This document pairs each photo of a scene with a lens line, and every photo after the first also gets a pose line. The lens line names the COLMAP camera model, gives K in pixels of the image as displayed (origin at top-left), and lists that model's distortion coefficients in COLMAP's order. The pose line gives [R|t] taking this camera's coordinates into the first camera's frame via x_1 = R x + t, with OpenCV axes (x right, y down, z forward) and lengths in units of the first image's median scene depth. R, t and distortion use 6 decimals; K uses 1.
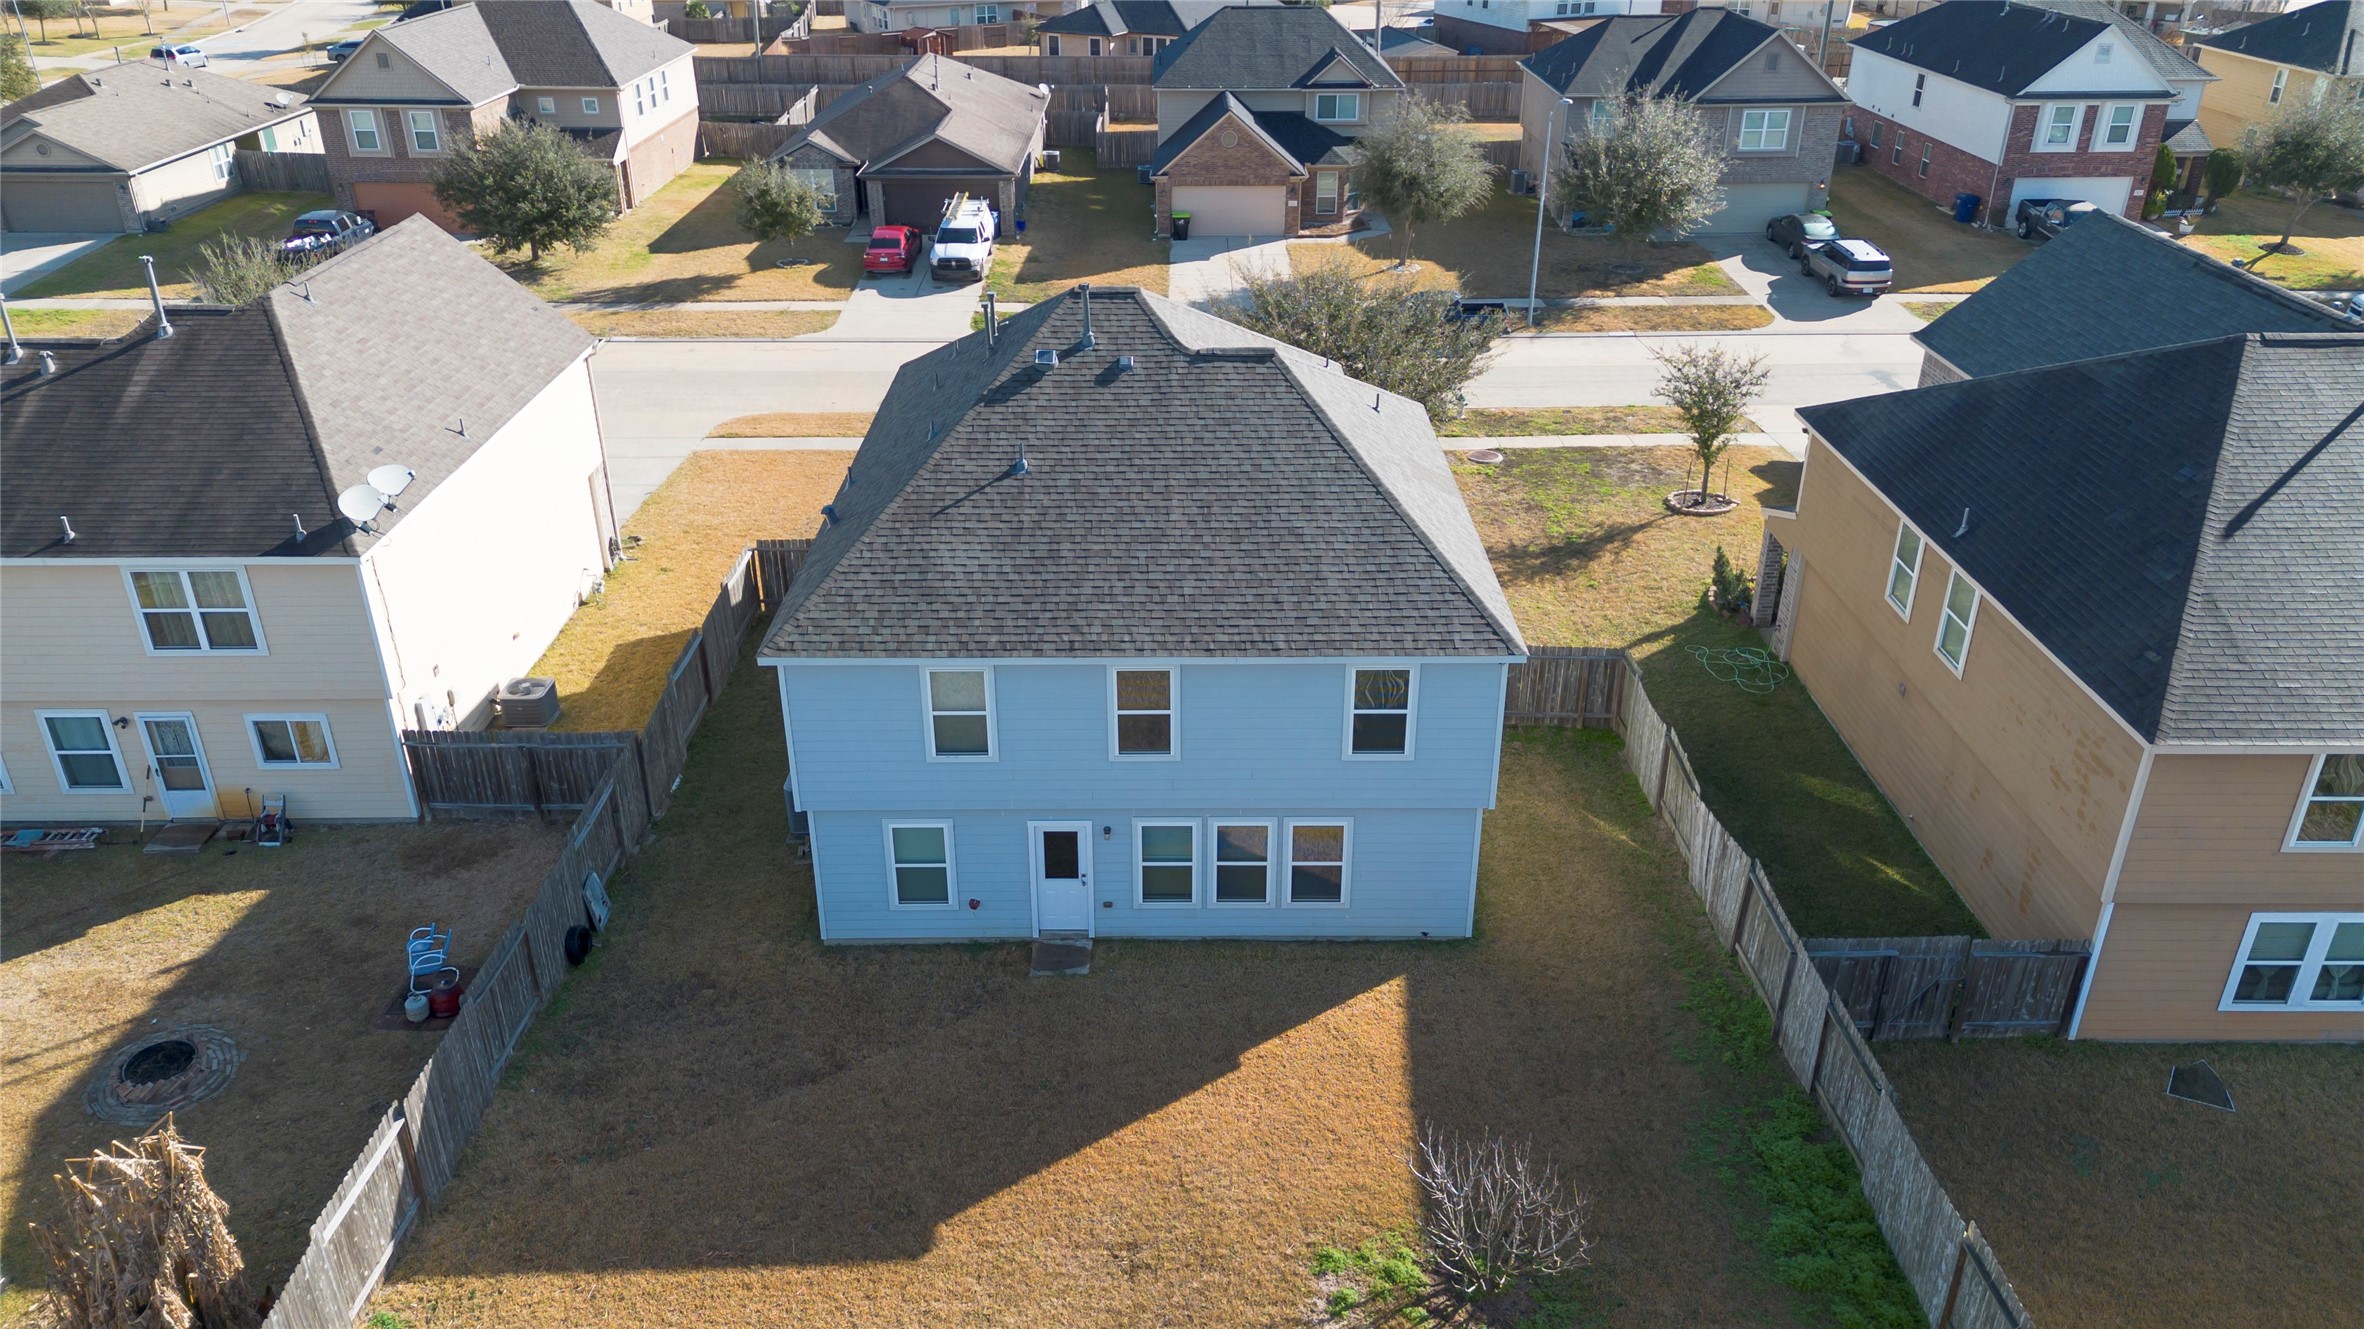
lens RADIAL K [[1657.2, 0, 1182.0], [0, 1657.2, 664.5], [0, 0, 1]] dist [0.073290, -0.063203]
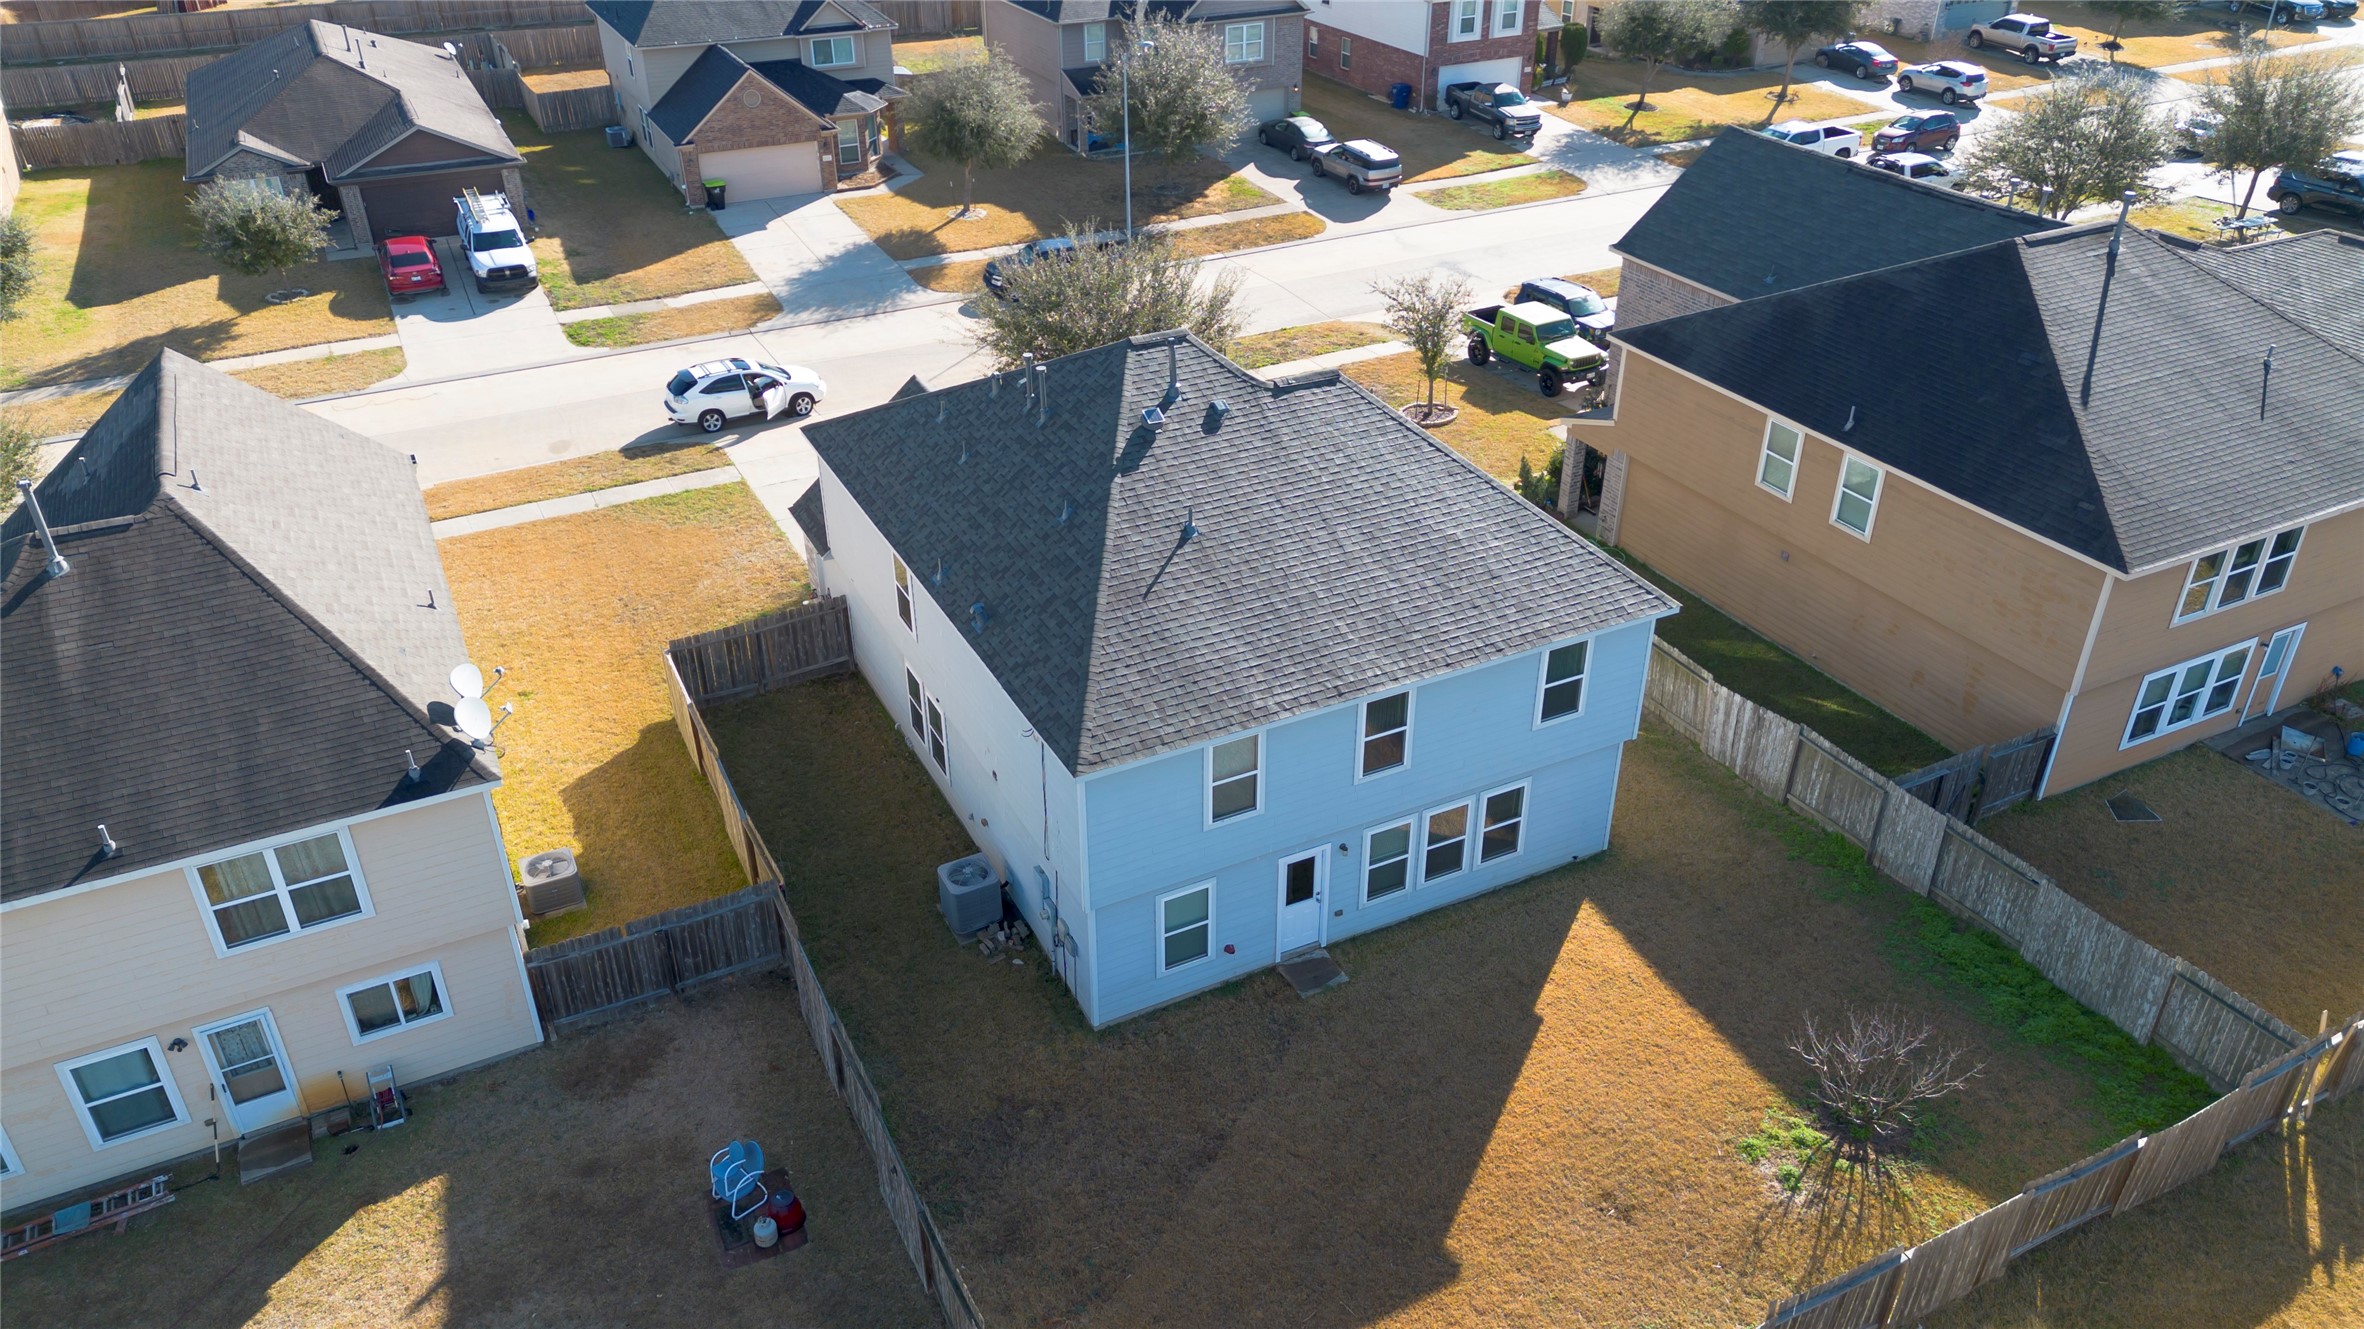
lens RADIAL K [[1657.2, 0, 1182.0], [0, 1657.2, 664.5], [0, 0, 1]] dist [0.073290, -0.063203]
pose [[0.894945, -0.231935, 0.381156, -0.453324], [0.205117, 0.972517, 0.110170, -0.134488], [-0.396233, -0.020415, 0.917923, 0.051948]]
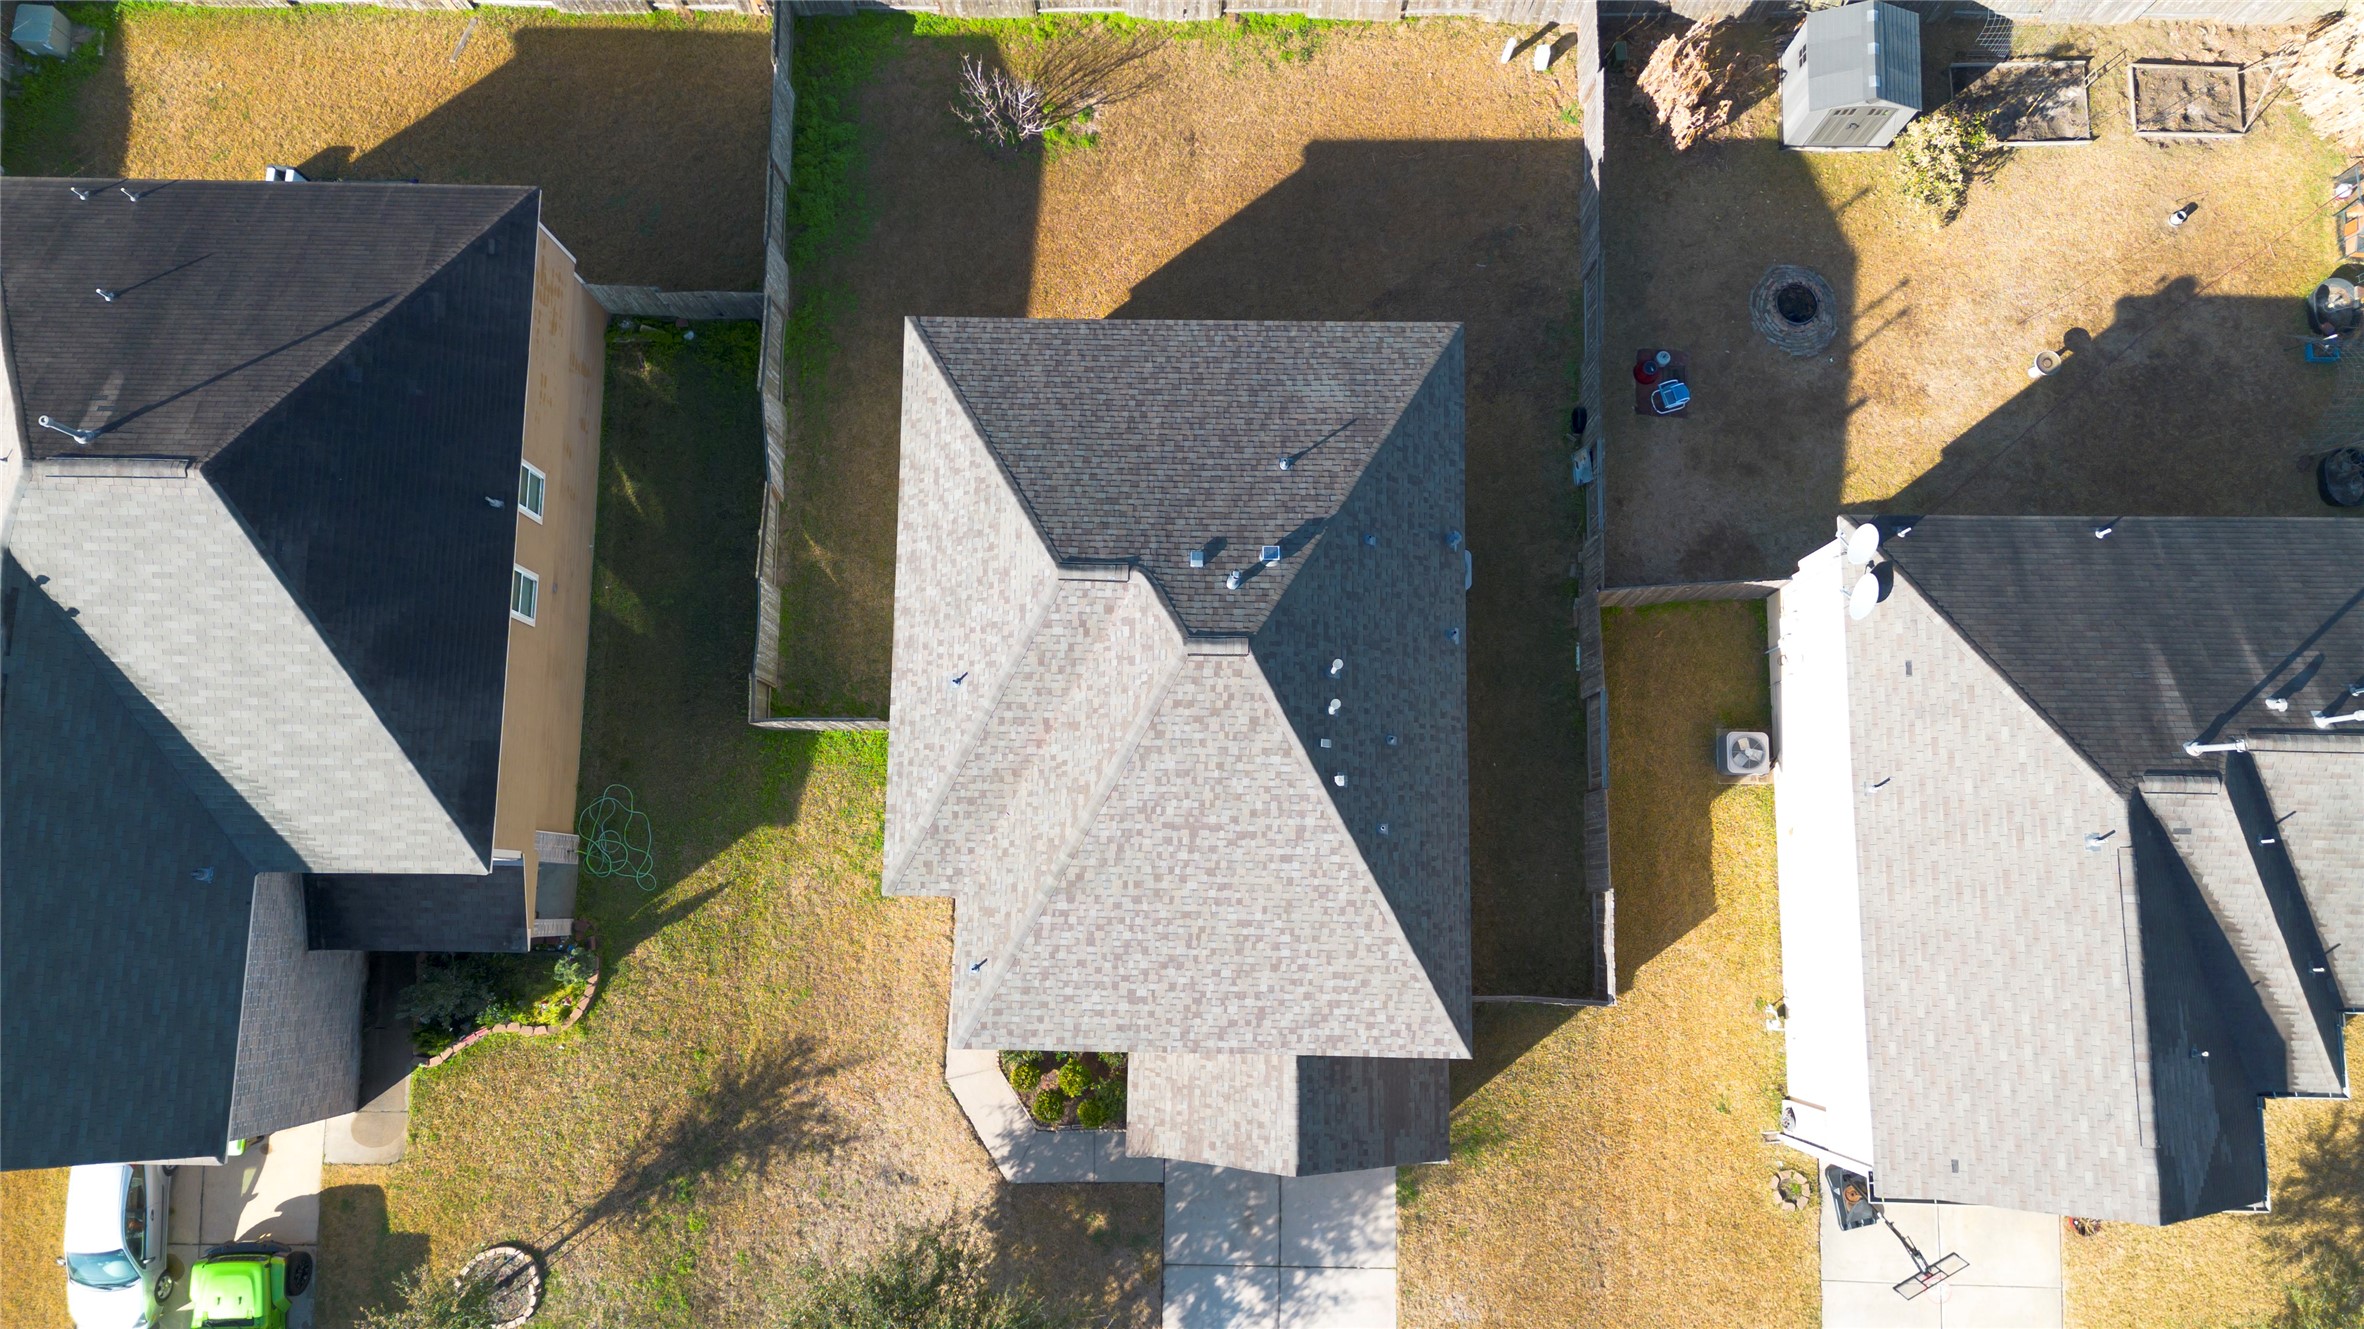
lens RADIAL K [[1657.2, 0, 1182.0], [0, 1657.2, 664.5], [0, 0, 1]] dist [0.073290, -0.063203]
pose [[-0.999764, -0.016947, 0.013562, -0.036866], [0.018246, -0.317774, 0.947991, -1.140434], [-0.011756, 0.948015, 0.318009, 0.671860]]
